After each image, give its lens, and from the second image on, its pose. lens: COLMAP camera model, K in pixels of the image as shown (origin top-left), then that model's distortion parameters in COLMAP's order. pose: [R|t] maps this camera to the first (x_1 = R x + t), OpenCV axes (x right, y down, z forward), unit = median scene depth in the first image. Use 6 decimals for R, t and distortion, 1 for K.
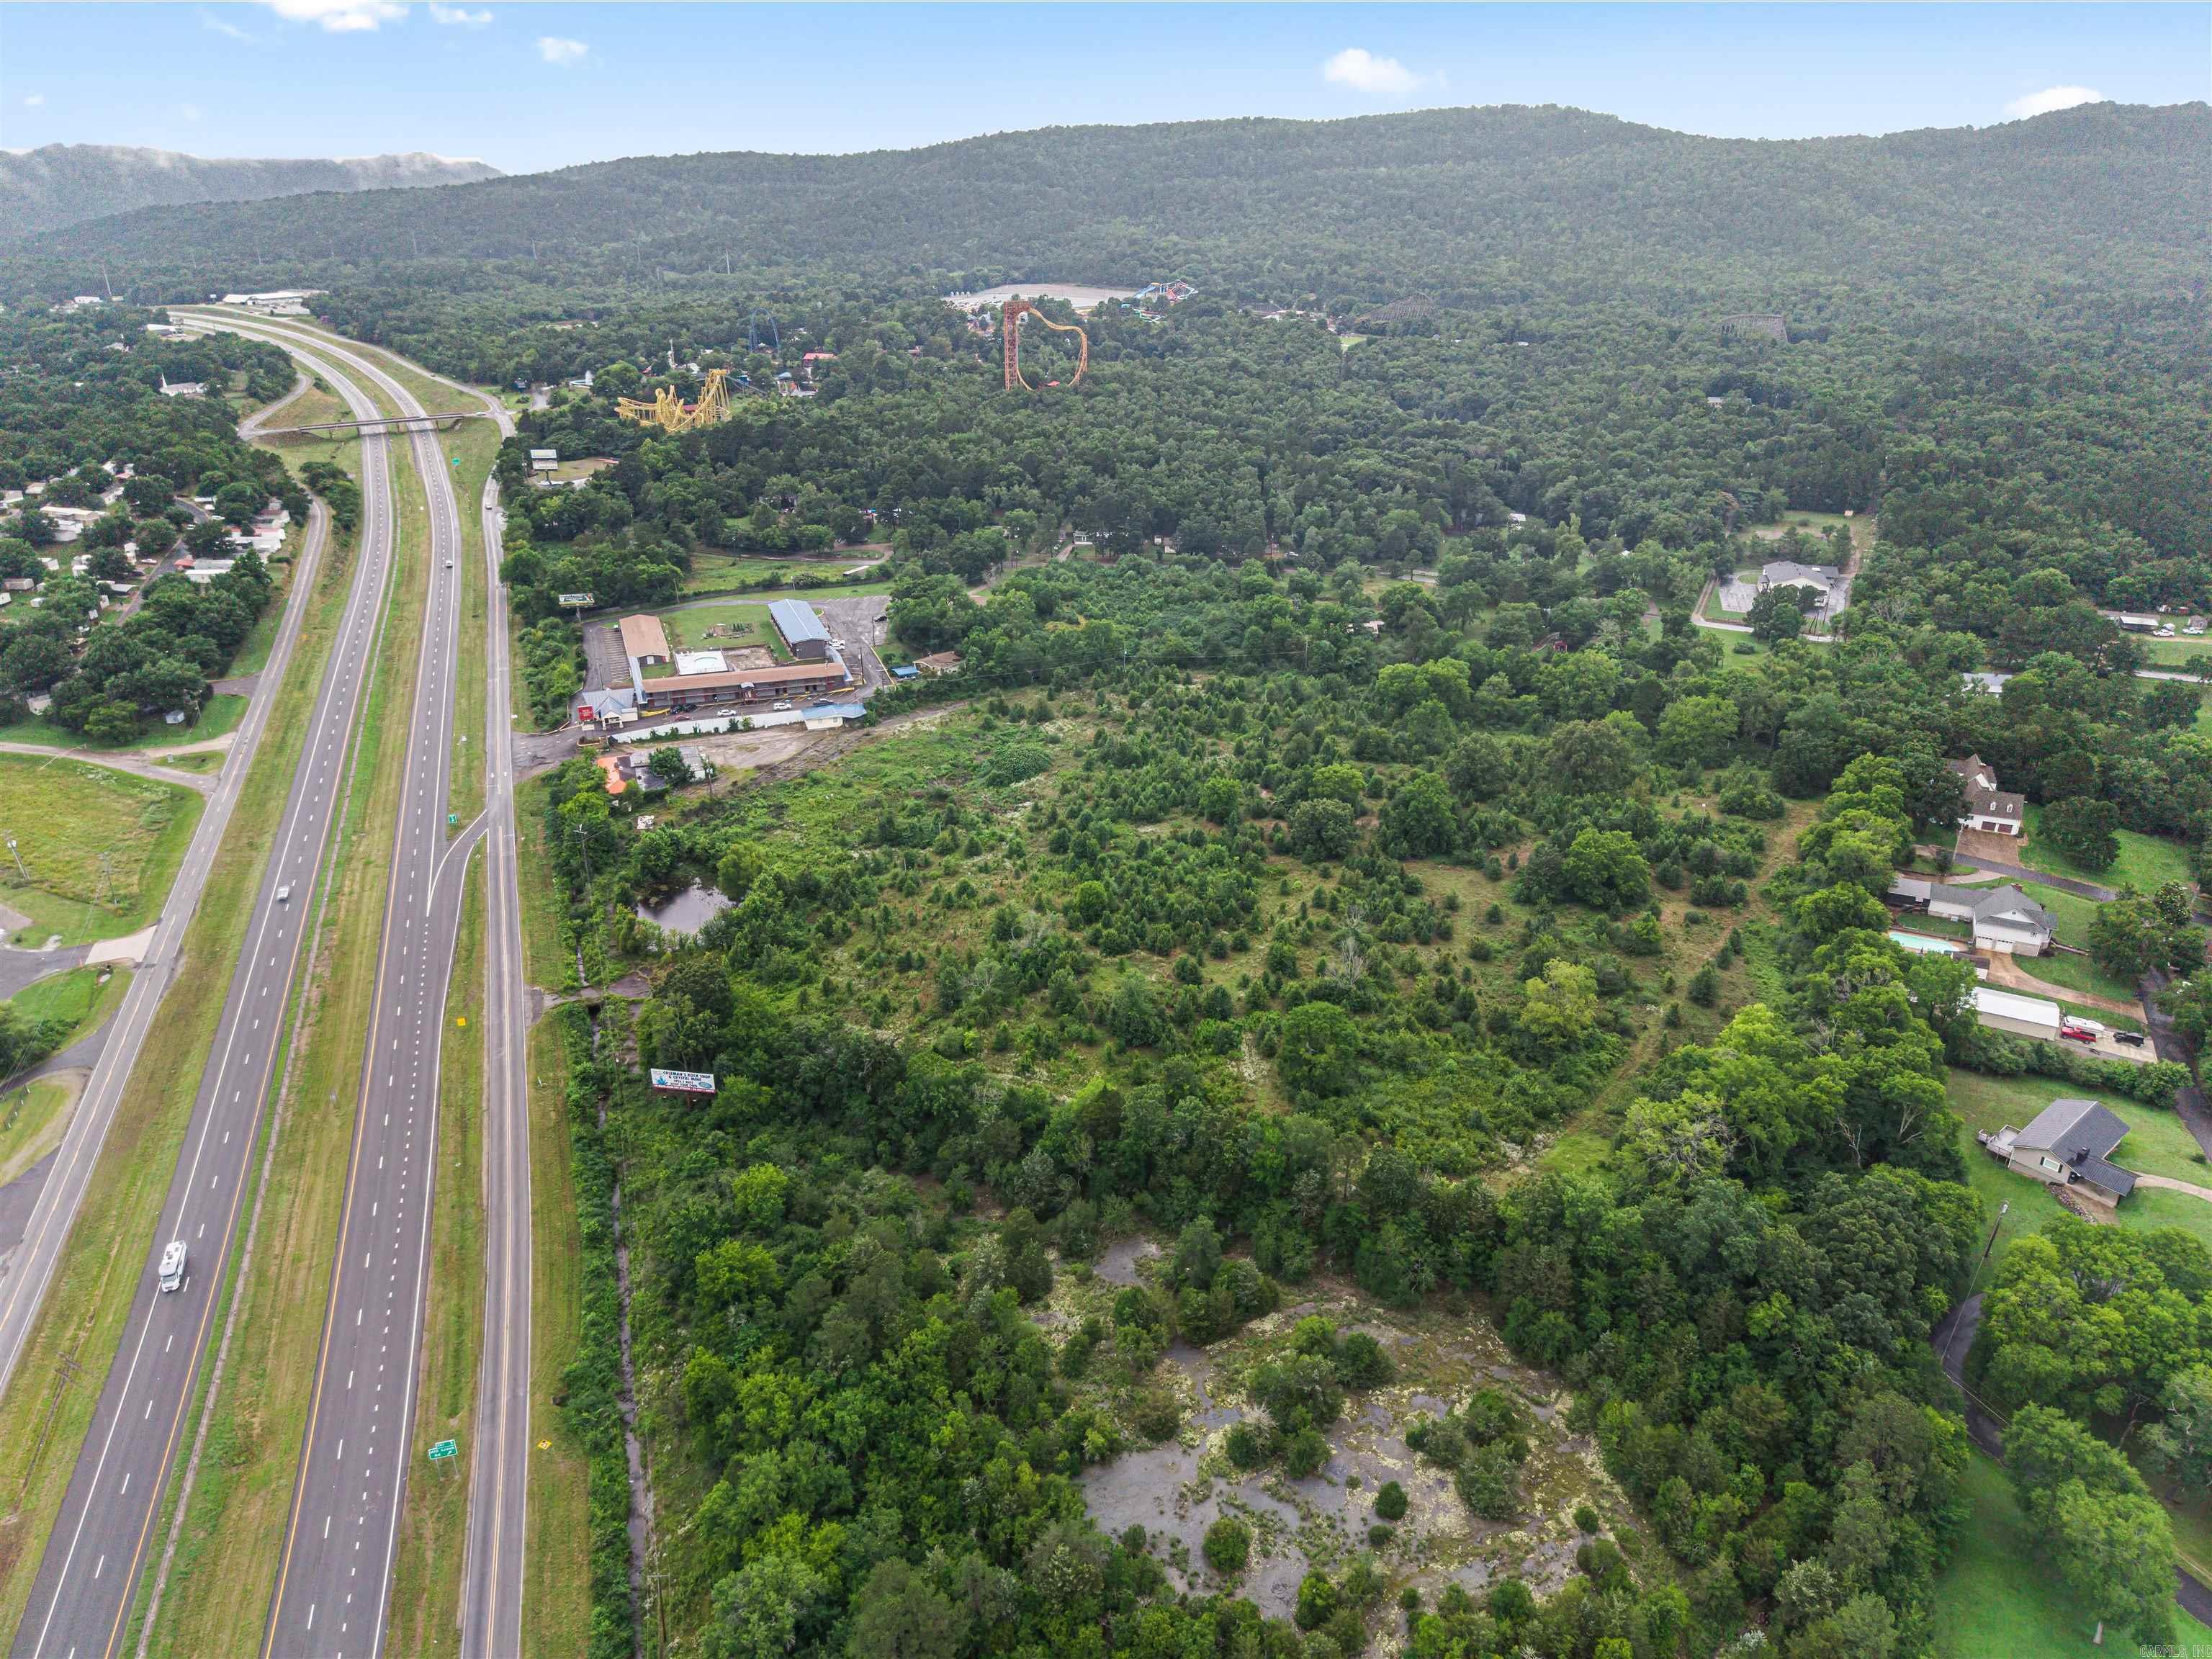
lens RADIAL K [[1483.2, 0, 1108.6], [0, 1483.2, 830.6], [0, 0, 1]] dist [0.022868, -0.018183]
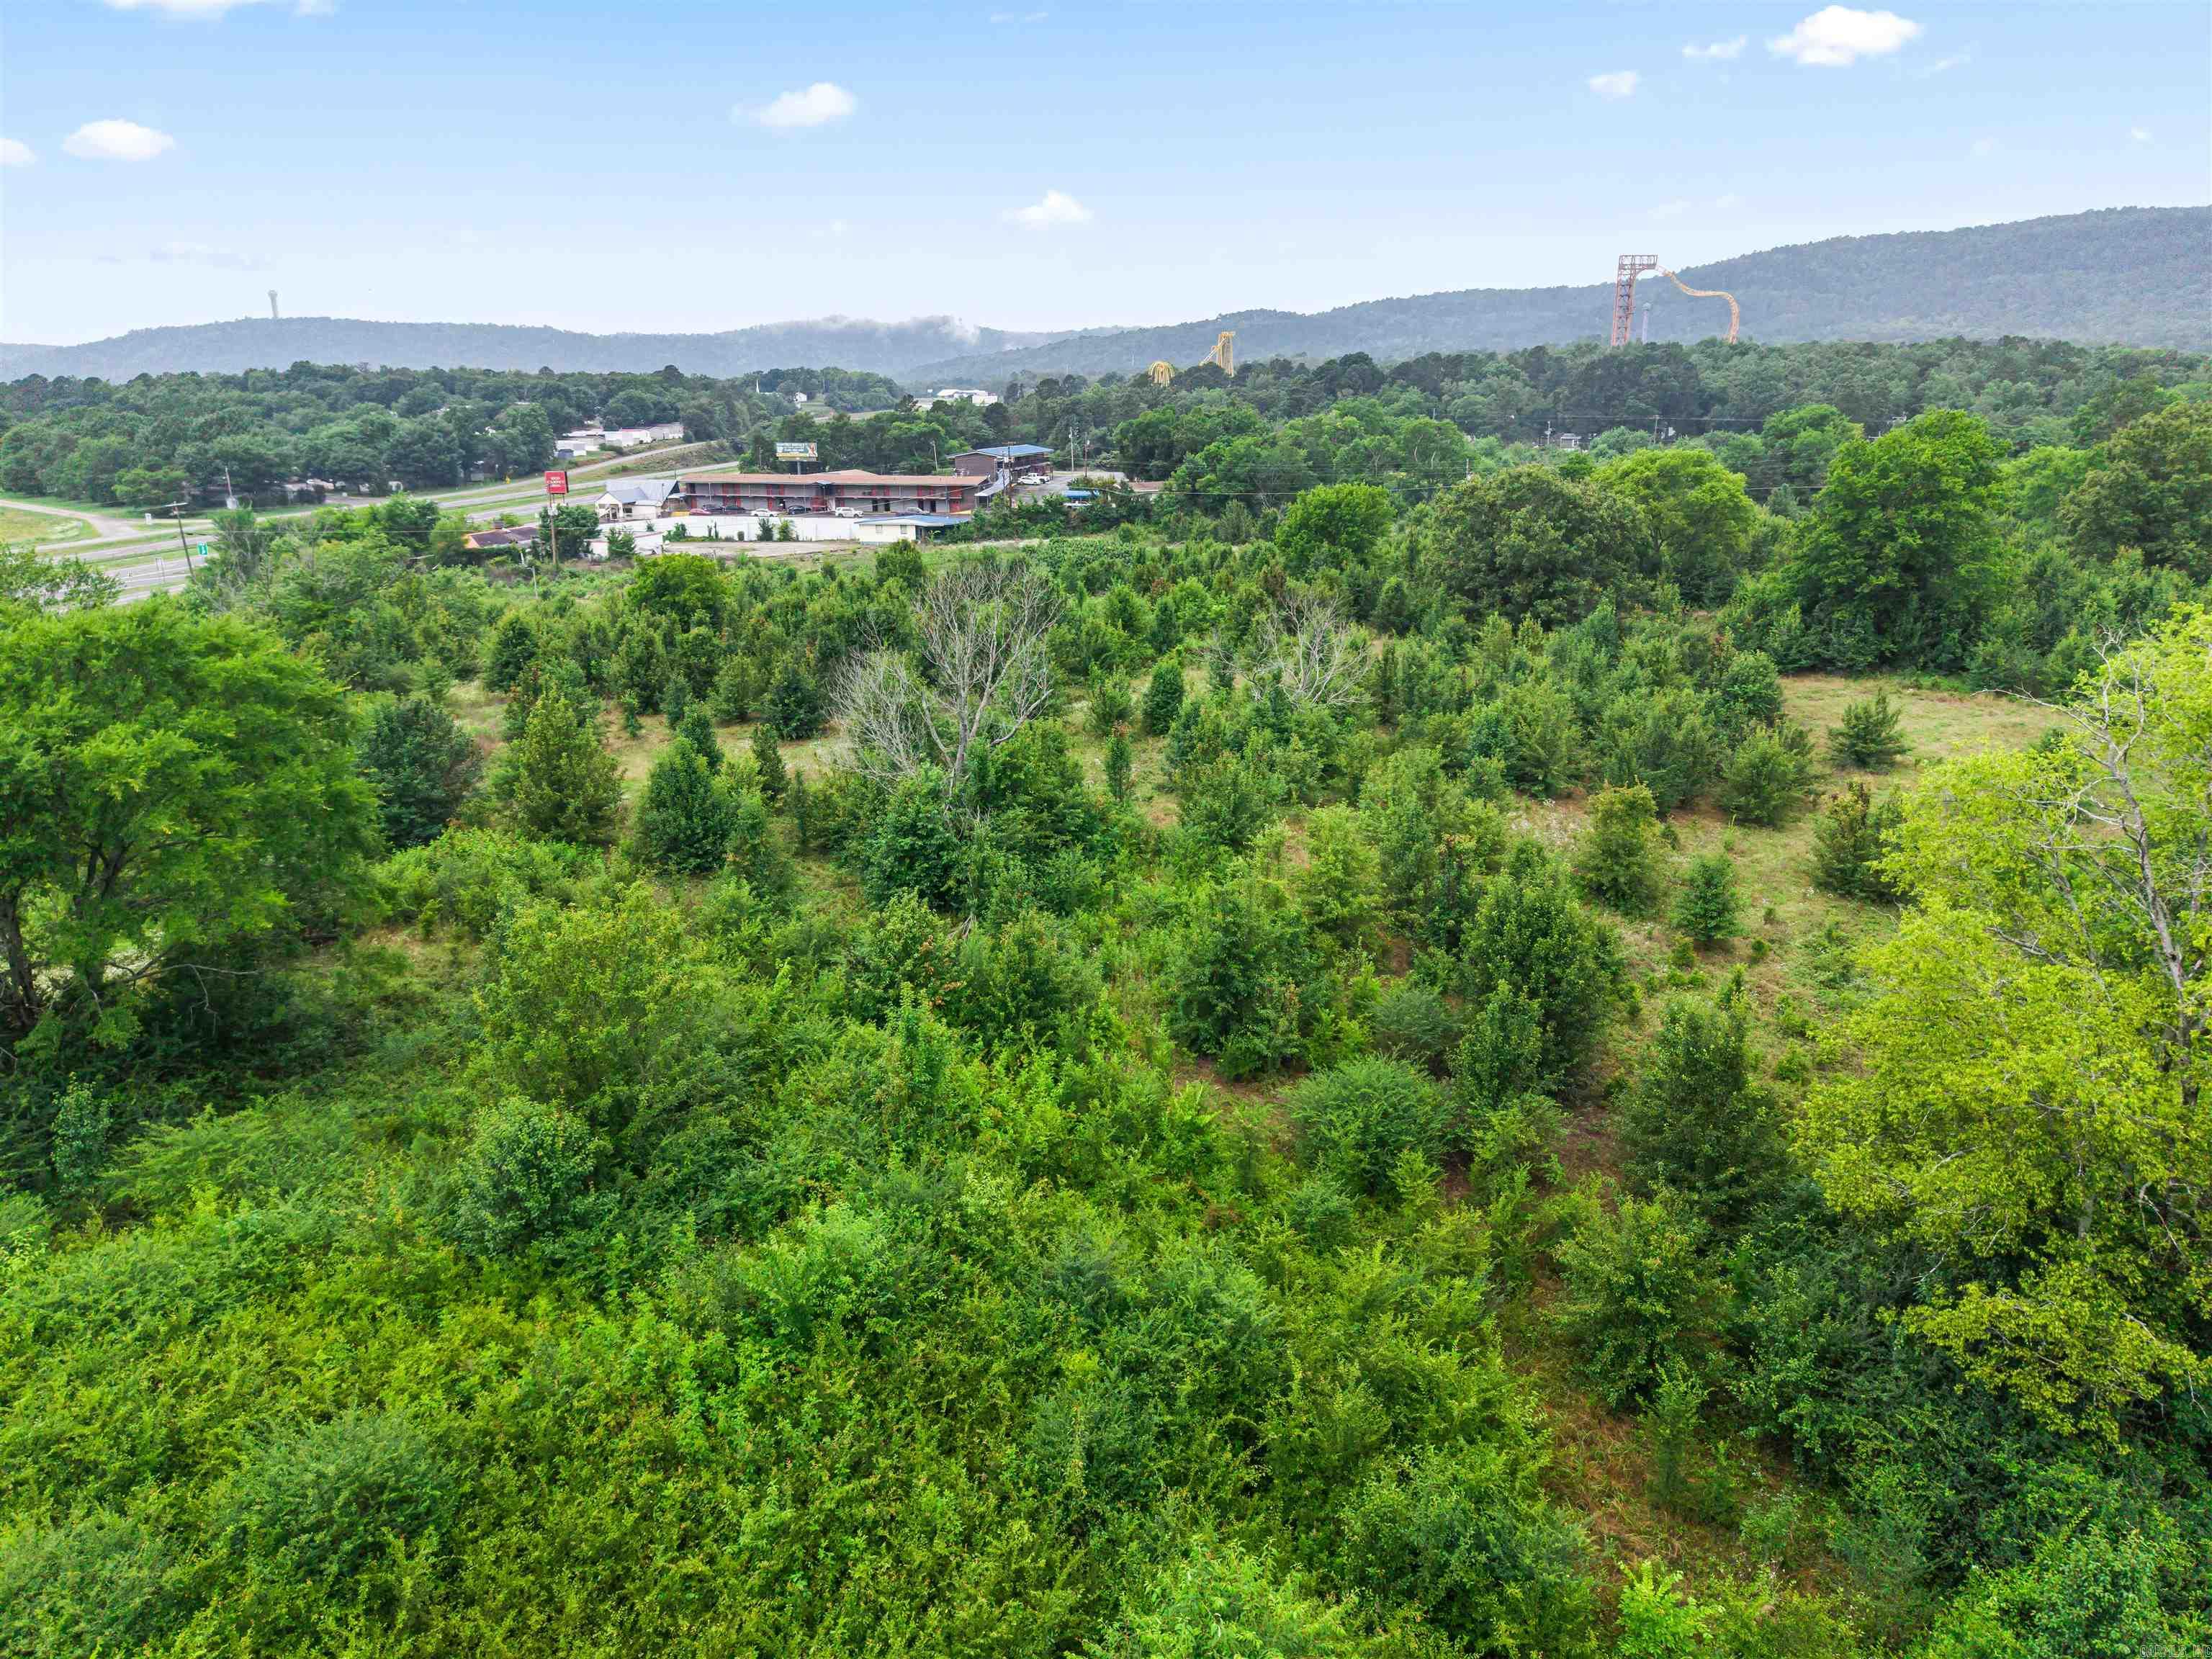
lens RADIAL K [[1483.2, 0, 1108.4], [0, 1483.2, 832.7], [0, 0, 1]] dist [0.022868, -0.018183]
pose [[0.875436, 0.129049, -0.465788, 0.176363], [-0.190635, 0.977763, -0.087398, 0.079221], [0.444151, 0.165306, 0.880570, 0.541254]]
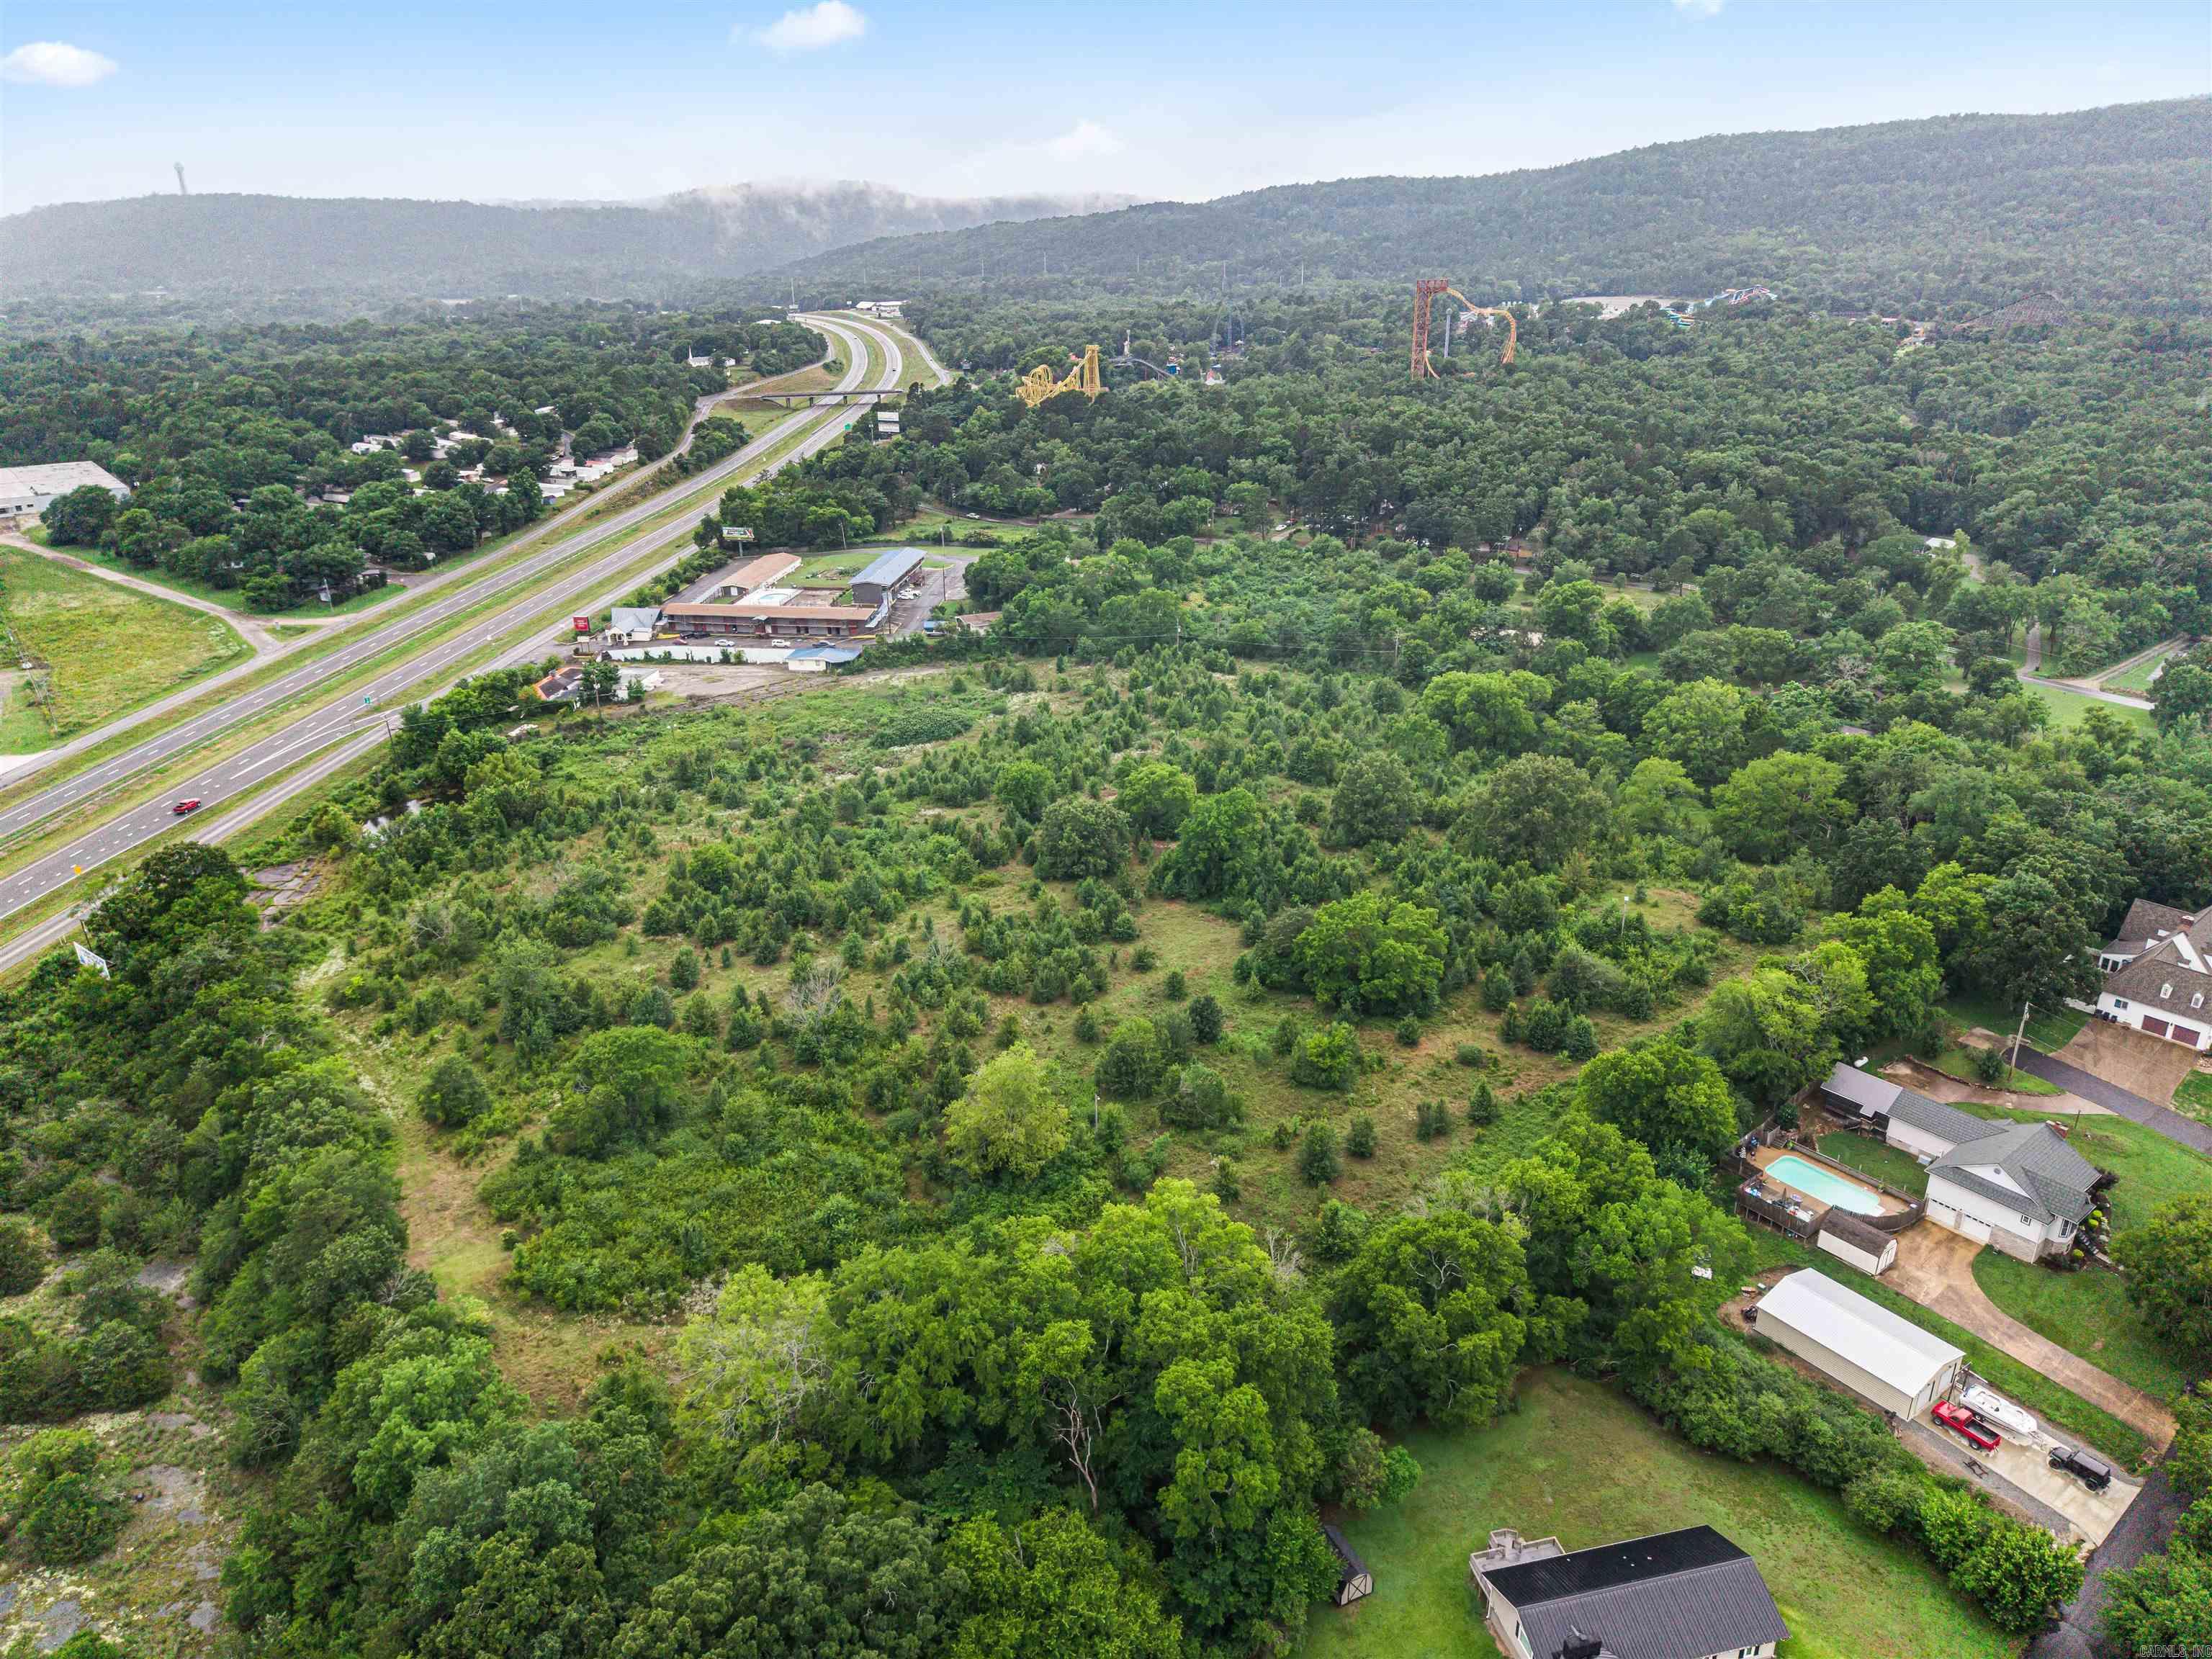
lens RADIAL K [[1483.2, 0, 1105.8], [0, 1483.2, 826.8], [0, 0, 1]] dist [0.022868, -0.018183]
pose [[0.893935, 0.154567, -0.420701, 0.368155], [-0.168406, 0.985708, 0.004310, -0.010018], [0.415355, 0.066996, 0.907189, 0.263558]]
